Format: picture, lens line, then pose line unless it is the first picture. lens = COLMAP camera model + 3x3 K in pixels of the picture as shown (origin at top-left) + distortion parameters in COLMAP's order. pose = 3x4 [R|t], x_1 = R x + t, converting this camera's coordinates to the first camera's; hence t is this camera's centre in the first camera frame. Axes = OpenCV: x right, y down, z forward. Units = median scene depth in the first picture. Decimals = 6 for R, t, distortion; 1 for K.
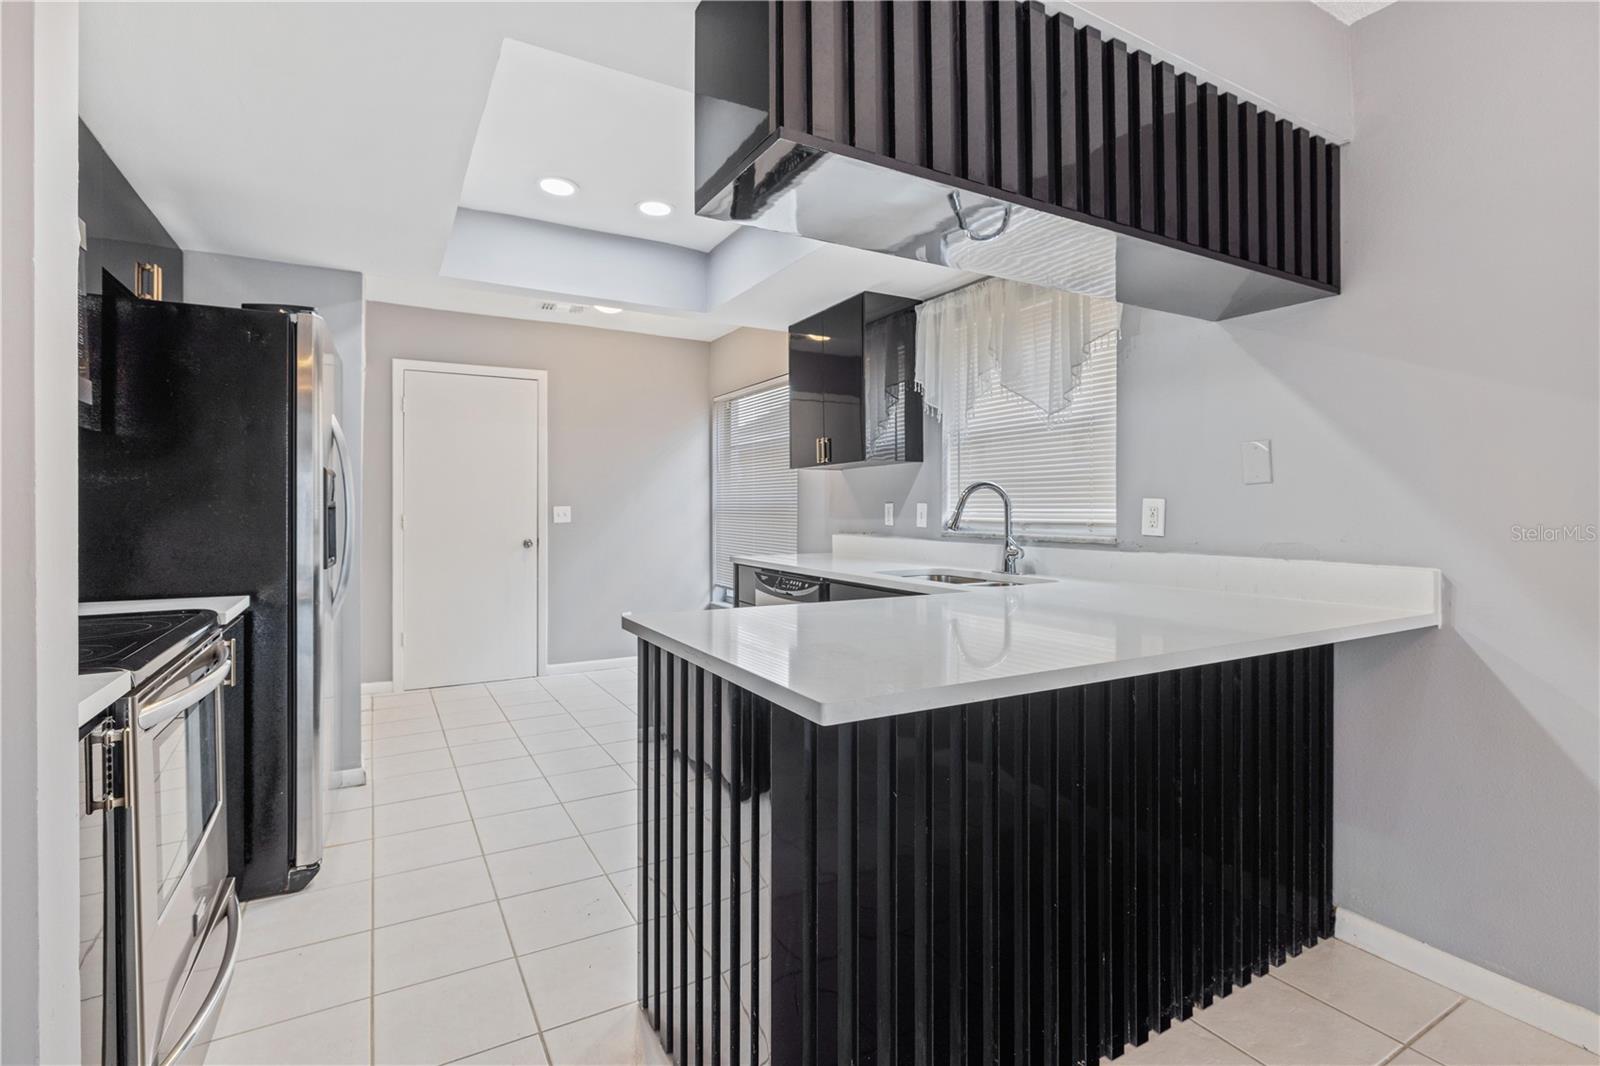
lens RADIAL K [[750.2, 0, 779.4], [0, 750.2, 509.7], [0, 0, 1]] dist [0.000606, -0.000213]
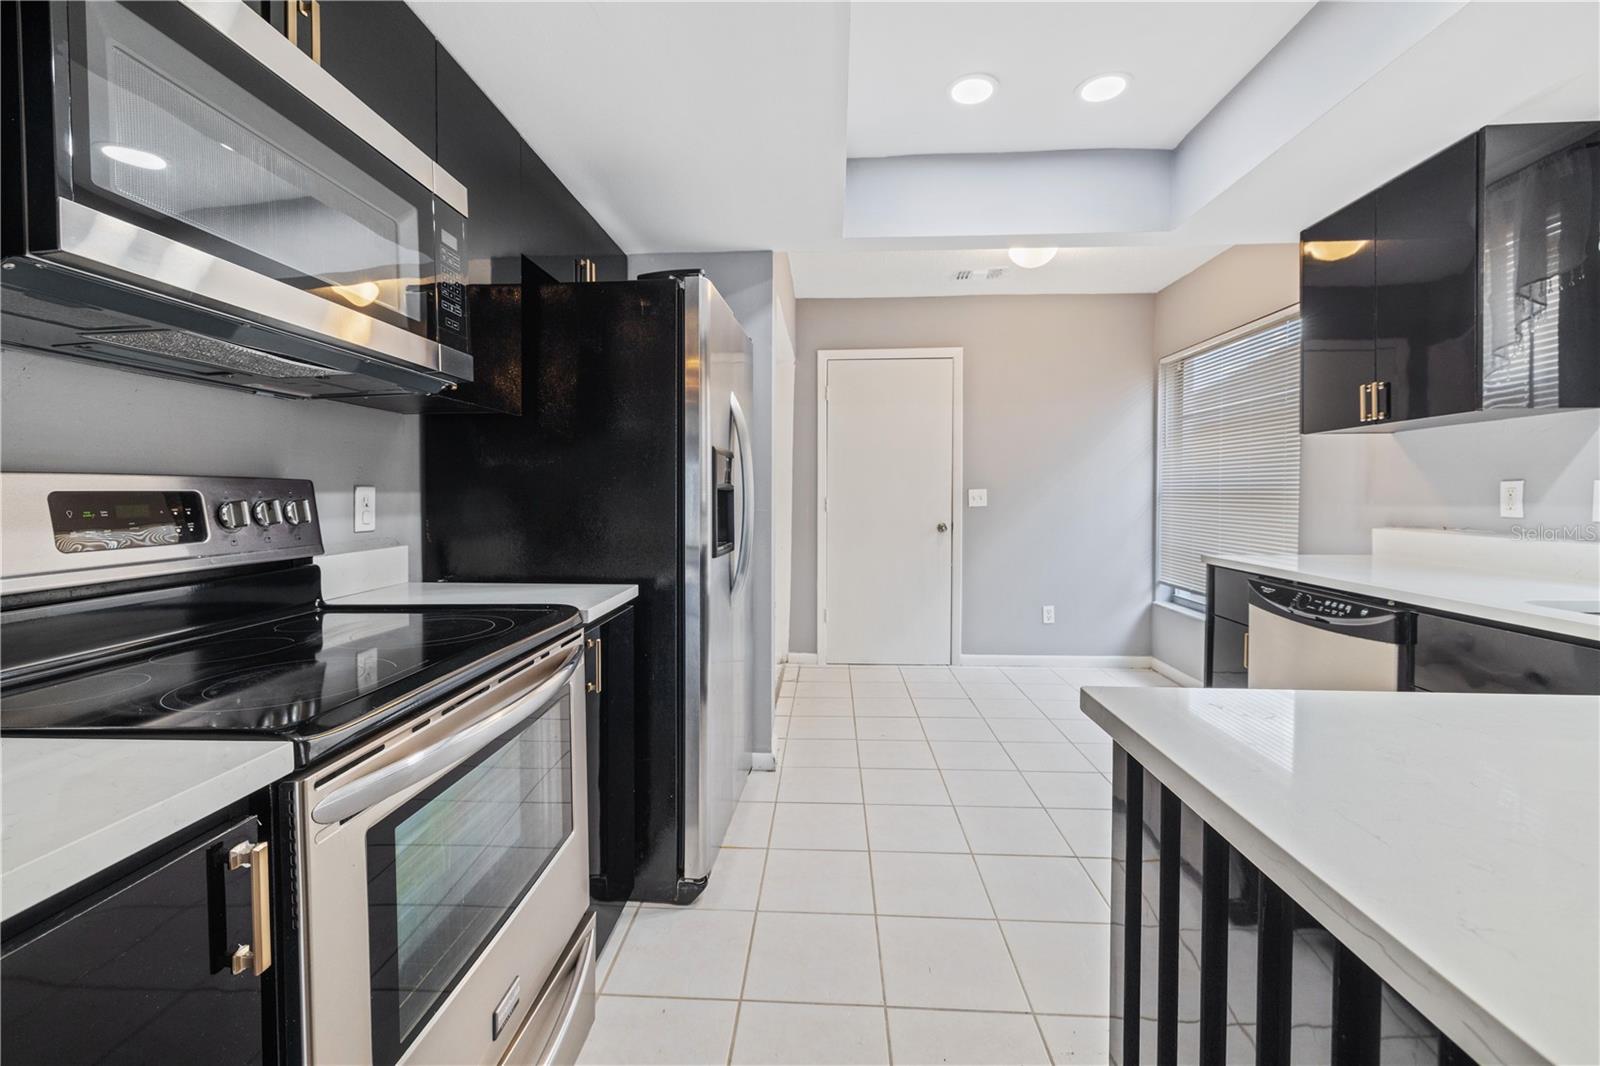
lens RADIAL K [[662.8, 0, 776.6], [0, 662.8, 508.8], [0, 0, 1]] dist [0.001007, 0.000292]
pose [[0.837058, 0.011687, -0.546990, -0.072508], [0.001180, 0.999731, 0.023165, 0.000821], [0.547113, -0.020036, 0.836819, 0.264266]]
